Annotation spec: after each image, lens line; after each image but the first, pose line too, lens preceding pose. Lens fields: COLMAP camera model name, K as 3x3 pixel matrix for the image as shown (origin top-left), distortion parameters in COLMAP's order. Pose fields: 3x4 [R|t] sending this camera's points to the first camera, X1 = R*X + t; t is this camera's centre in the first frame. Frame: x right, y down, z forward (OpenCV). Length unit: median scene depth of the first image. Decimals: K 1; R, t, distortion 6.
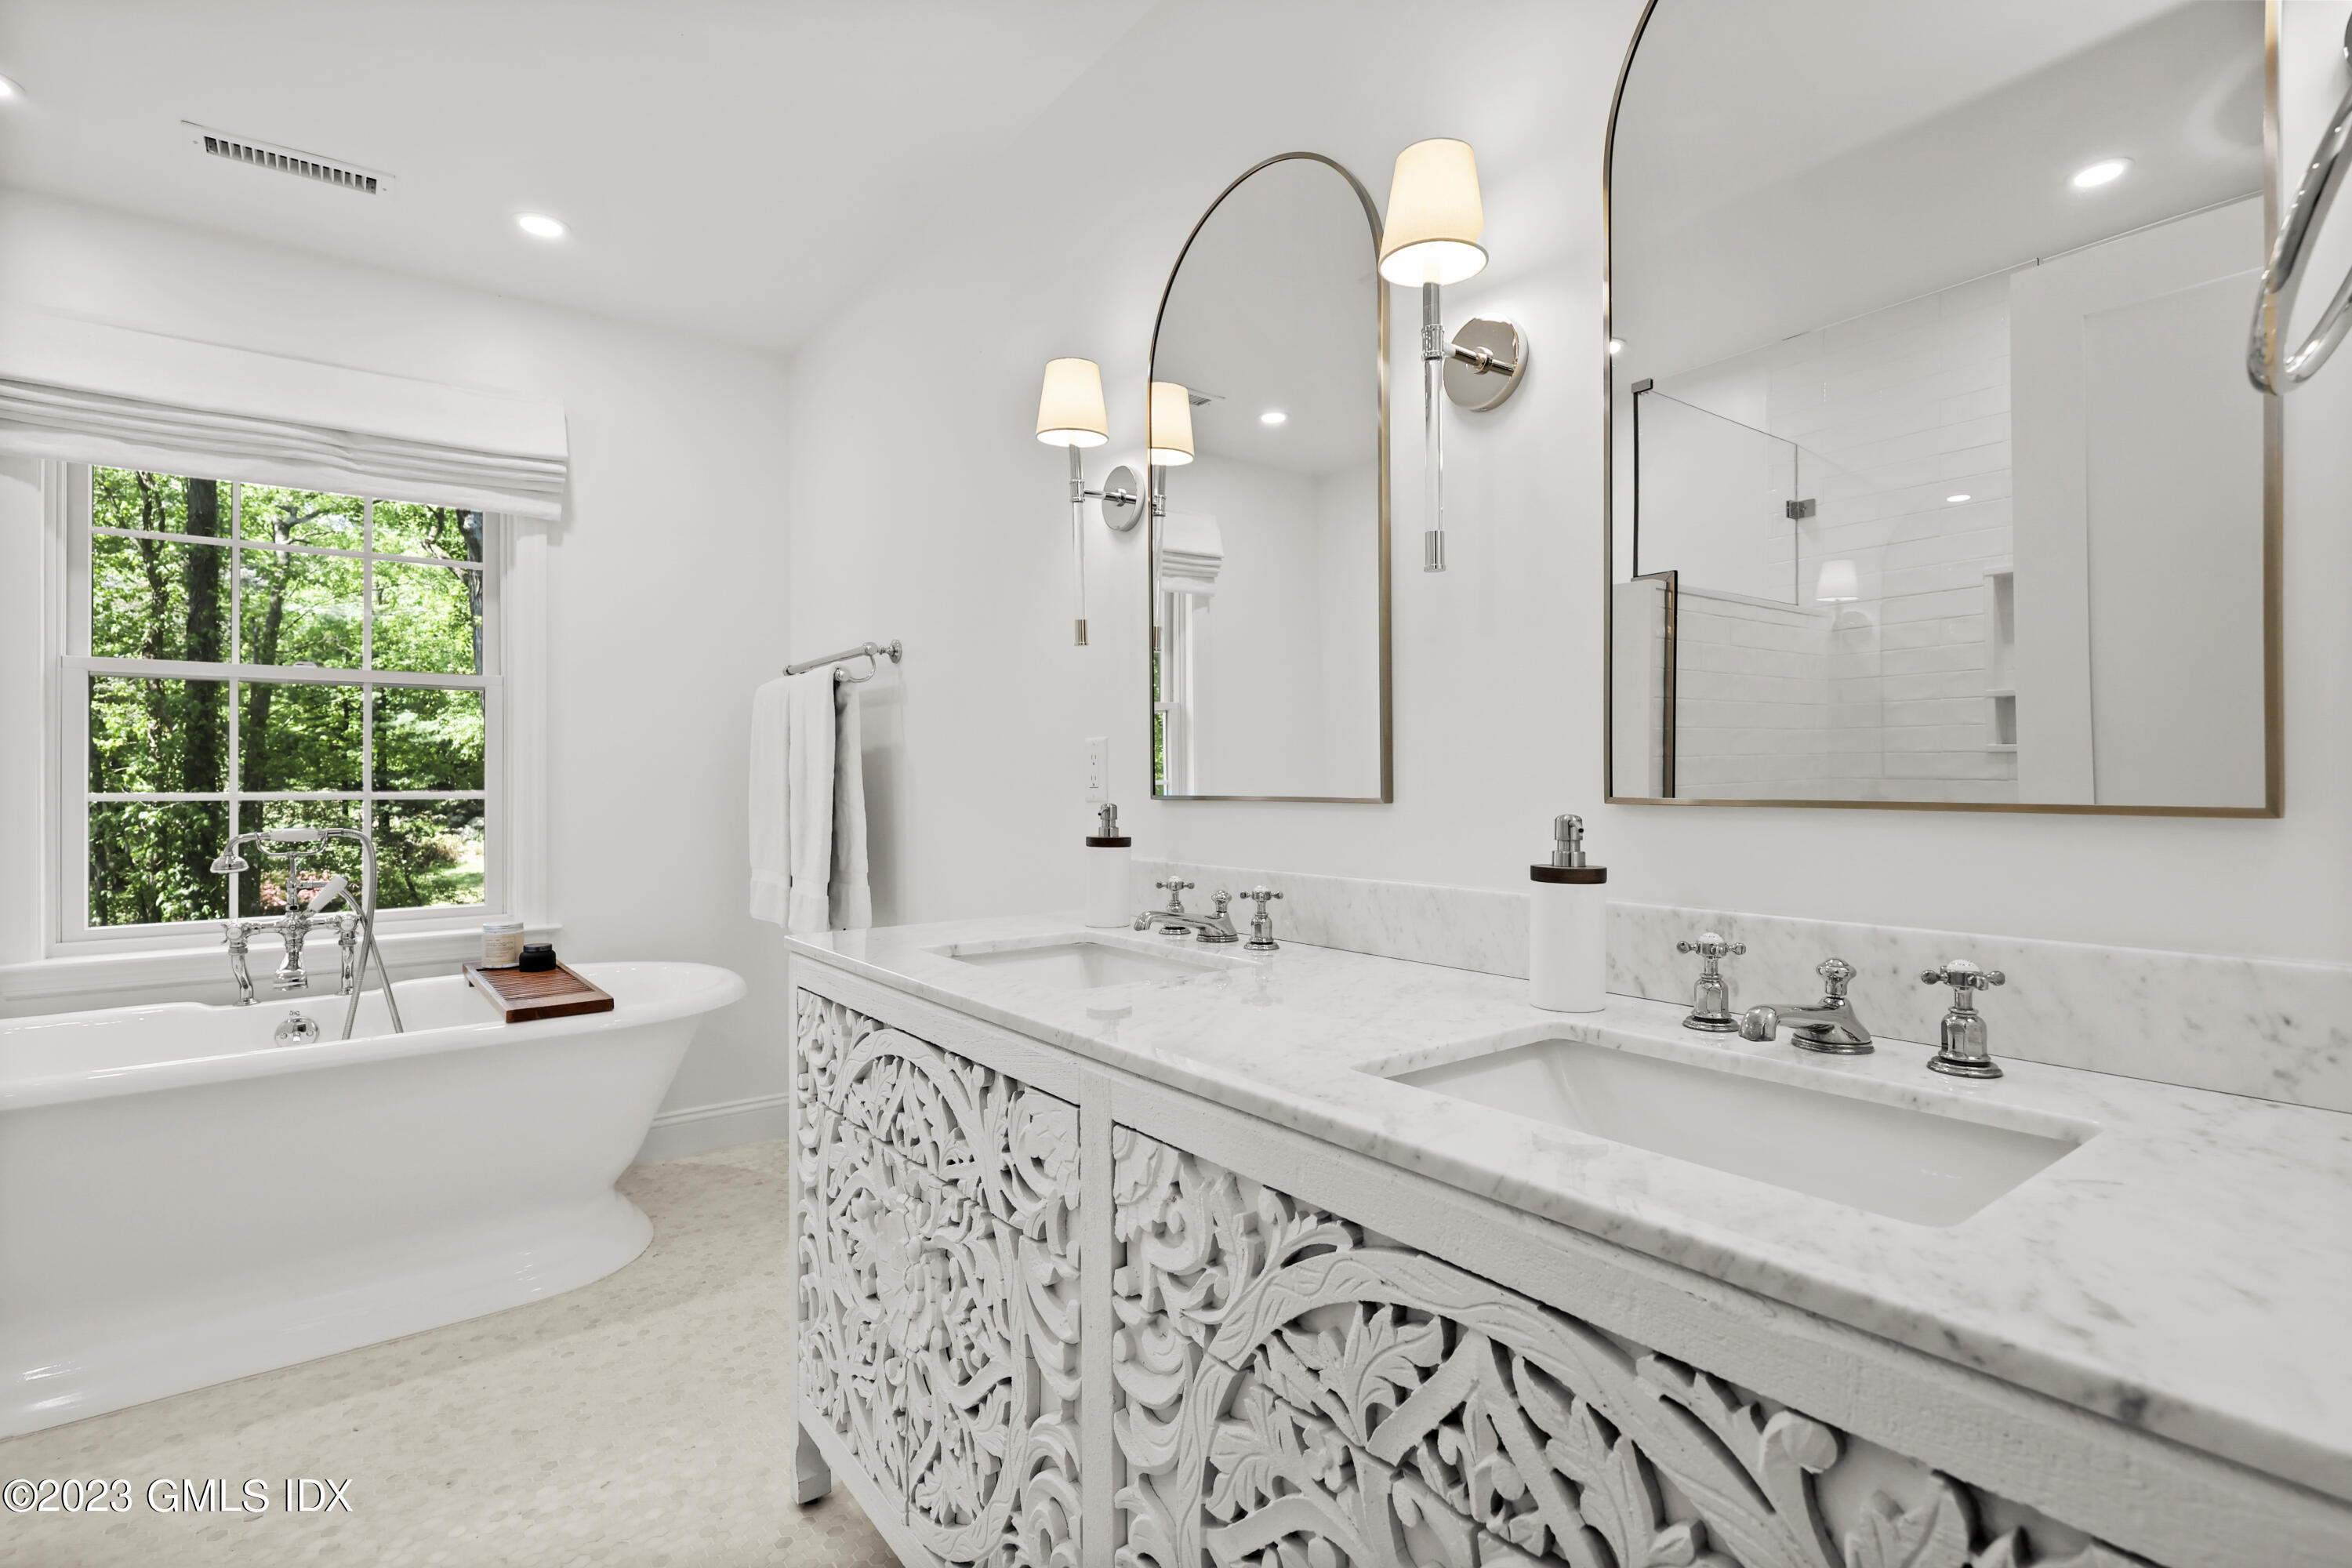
lens RADIAL K [[1126.6, 0, 1176.6], [0, 1126.6, 771.9], [0, 0, 1]] dist [0.001490, 0.000497]
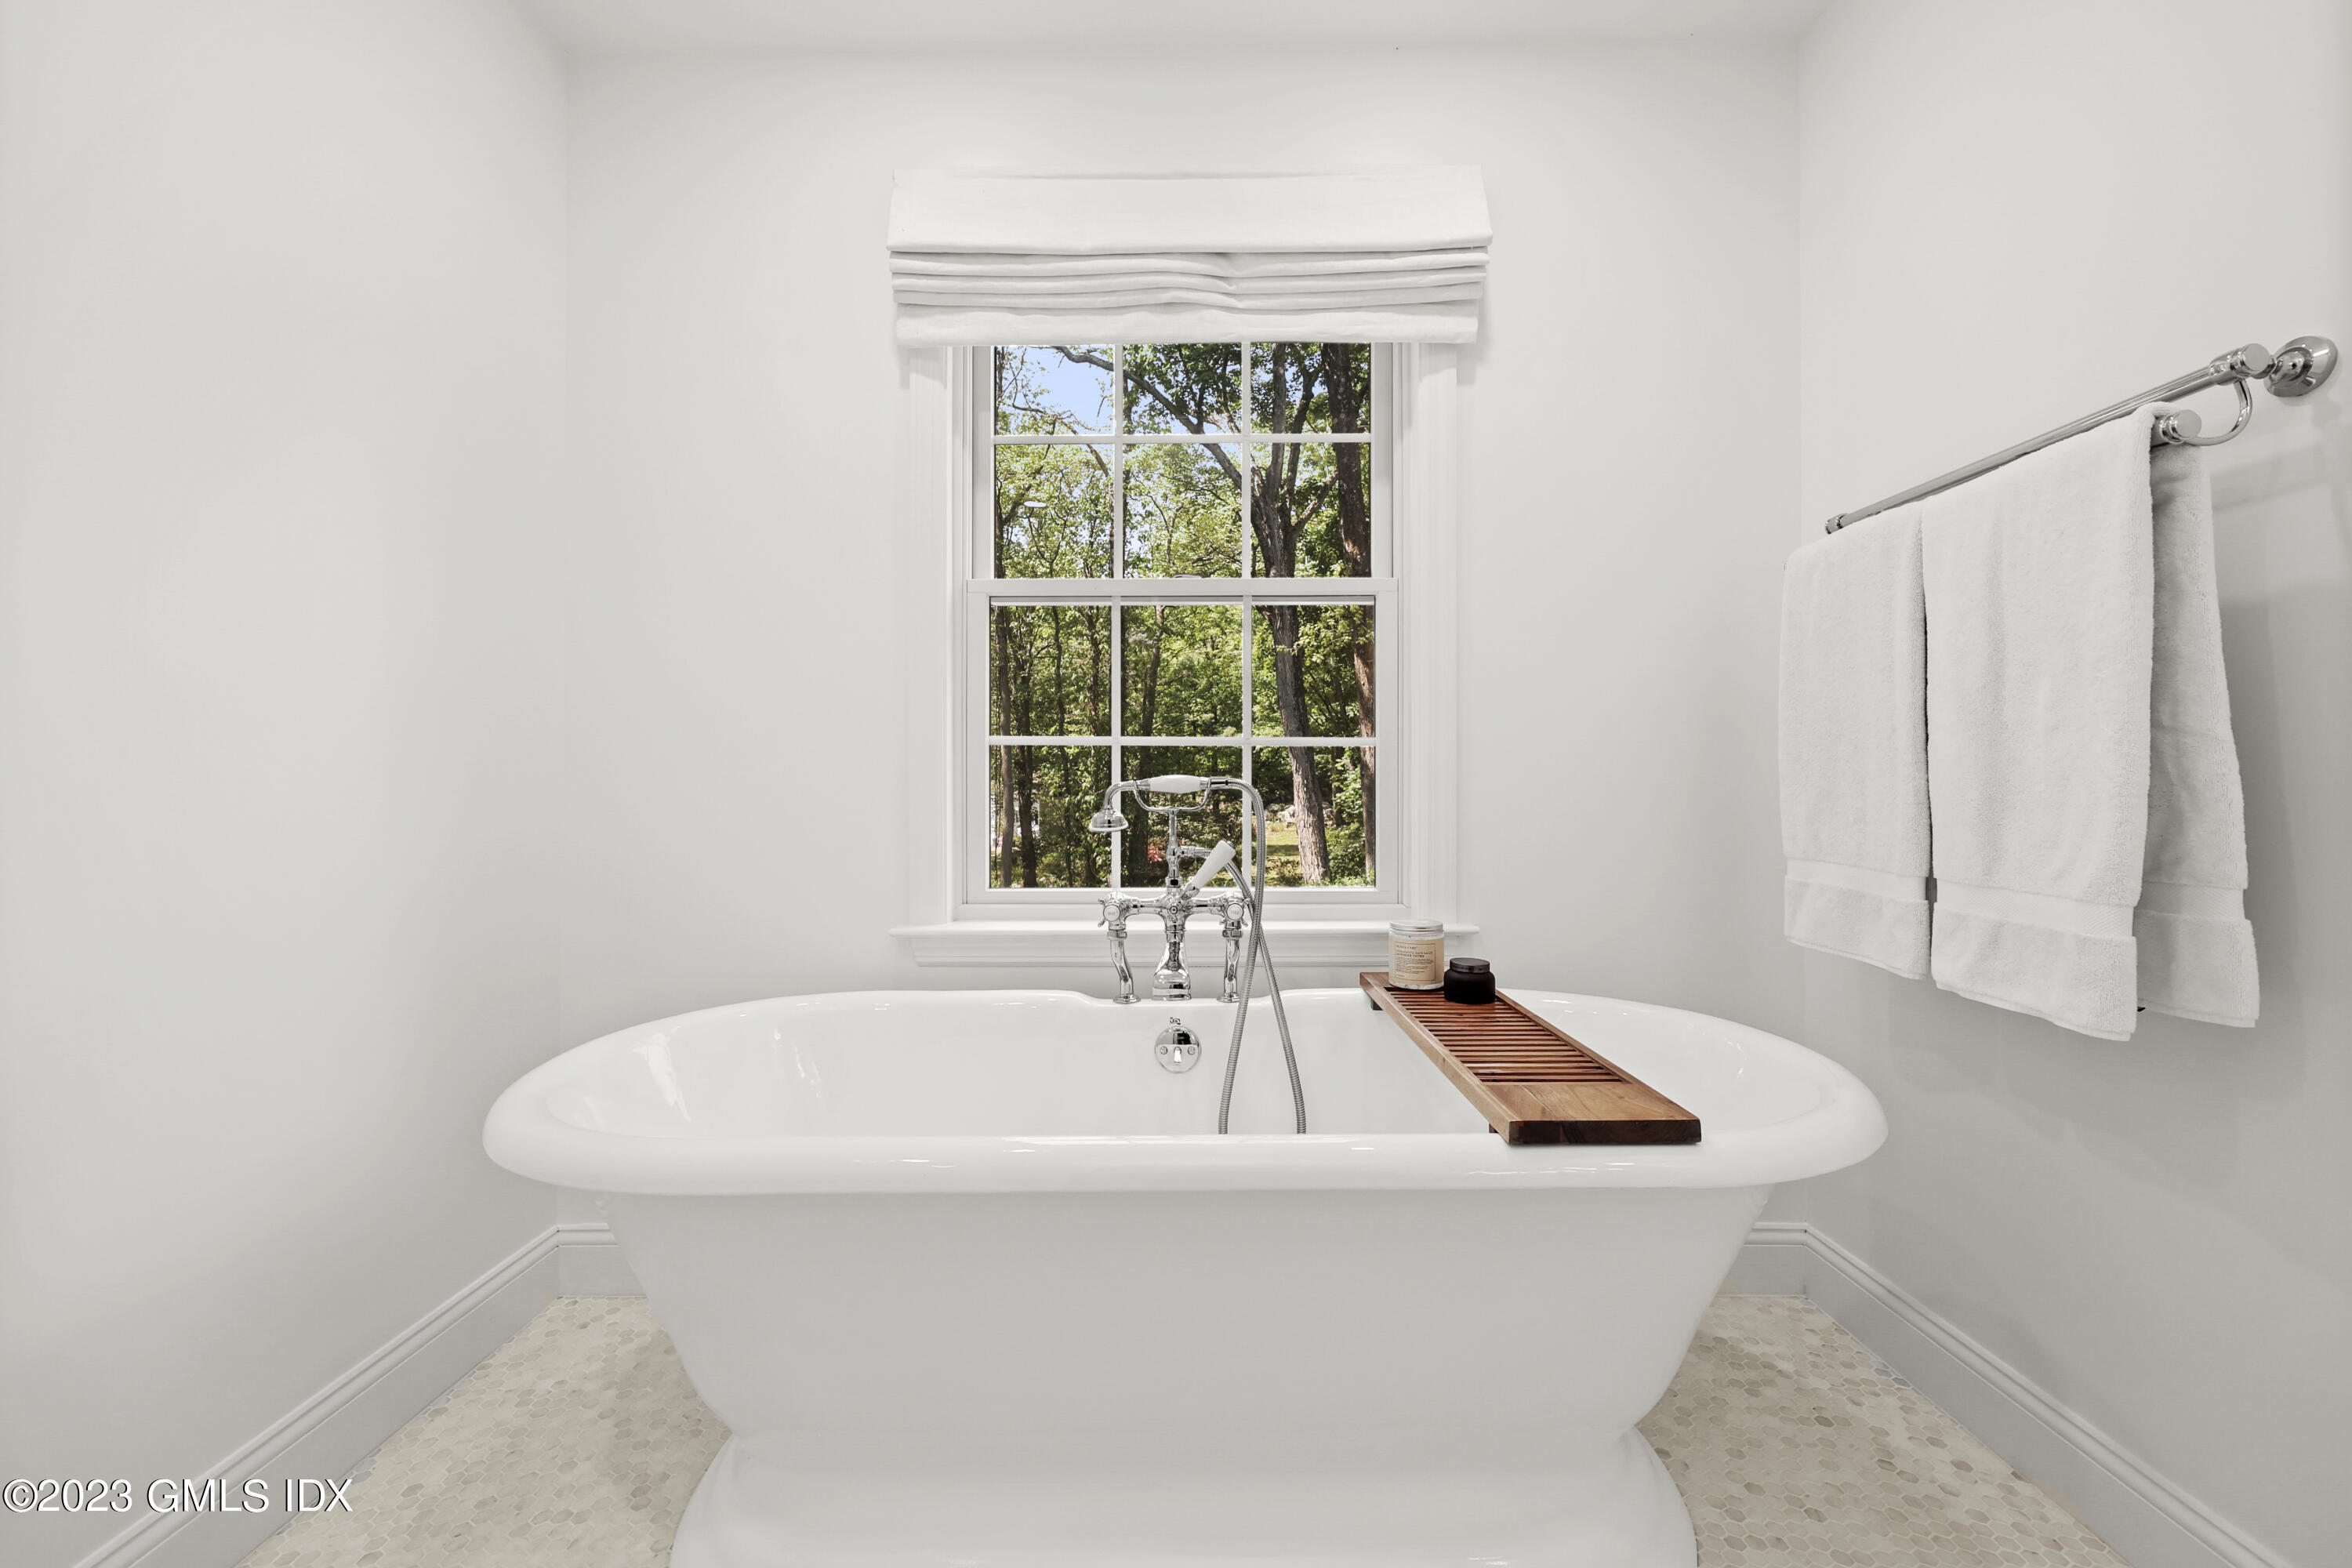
lens RADIAL K [[953.7, 0, 1176.0], [0, 953.7, 784.0], [0, 0, 1]] dist [0.008320, 0.000147]
pose [[0.794395, 0.007017, -0.607361, -0.372317], [0.000573, 0.999924, 0.012302, 0.045435], [0.607401, -0.010121, 0.794331, 0.466525]]
